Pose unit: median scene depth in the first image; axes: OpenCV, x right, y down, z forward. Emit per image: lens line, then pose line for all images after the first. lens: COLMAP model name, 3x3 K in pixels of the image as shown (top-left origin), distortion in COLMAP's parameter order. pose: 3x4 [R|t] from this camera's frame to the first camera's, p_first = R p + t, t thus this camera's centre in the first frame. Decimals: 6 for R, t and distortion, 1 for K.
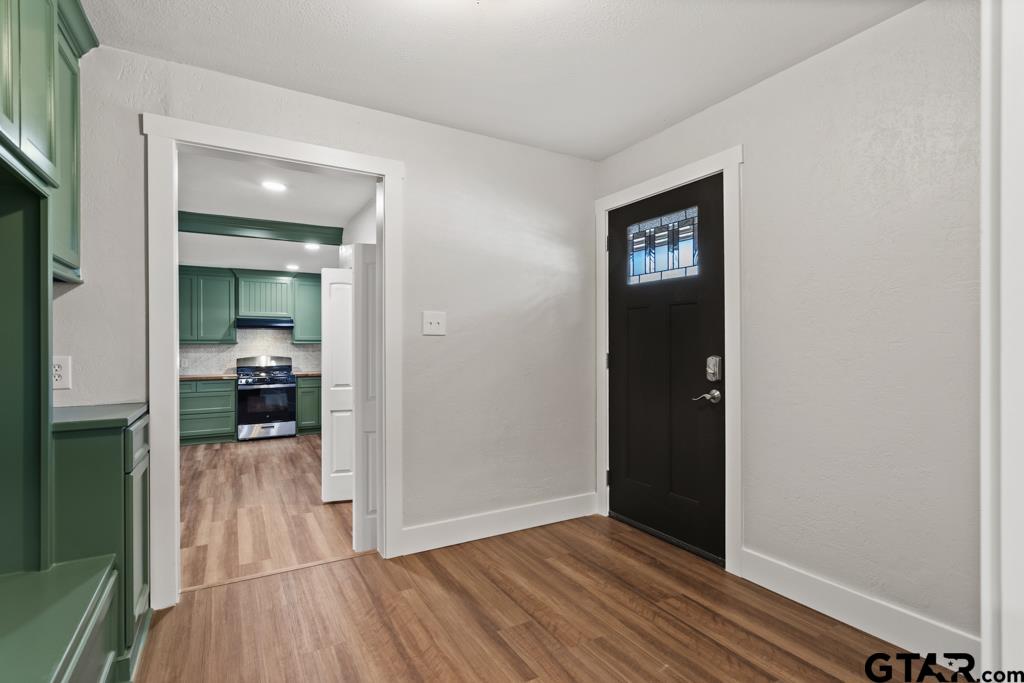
lens RADIAL K [[494.8, 0, 516.2], [0, 494.8, 342.3], [0, 0, 1]] dist [-0.001945, -0.000064]
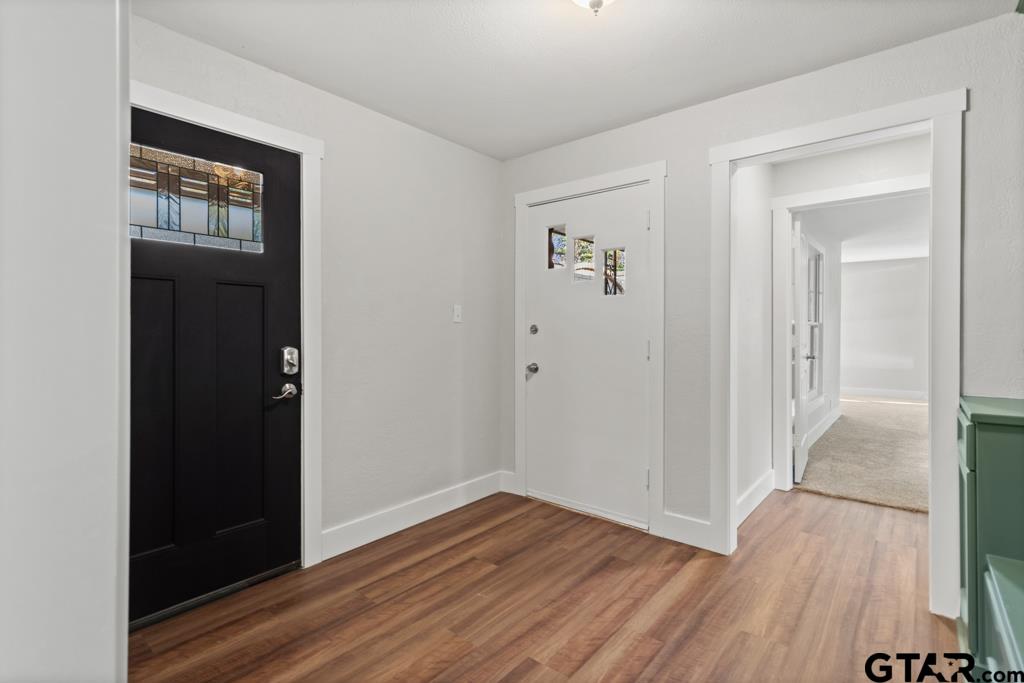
lens RADIAL K [[494.8, 0, 510.8], [0, 494.8, 336.0], [0, 0, 1]] dist [-0.001945, -0.000064]
pose [[-0.343578, -0.005912, 0.939106, -0.694595], [-0.002874, 0.999982, 0.005244, -0.000636], [-0.939120, -0.000897, -0.343588, 1.060443]]
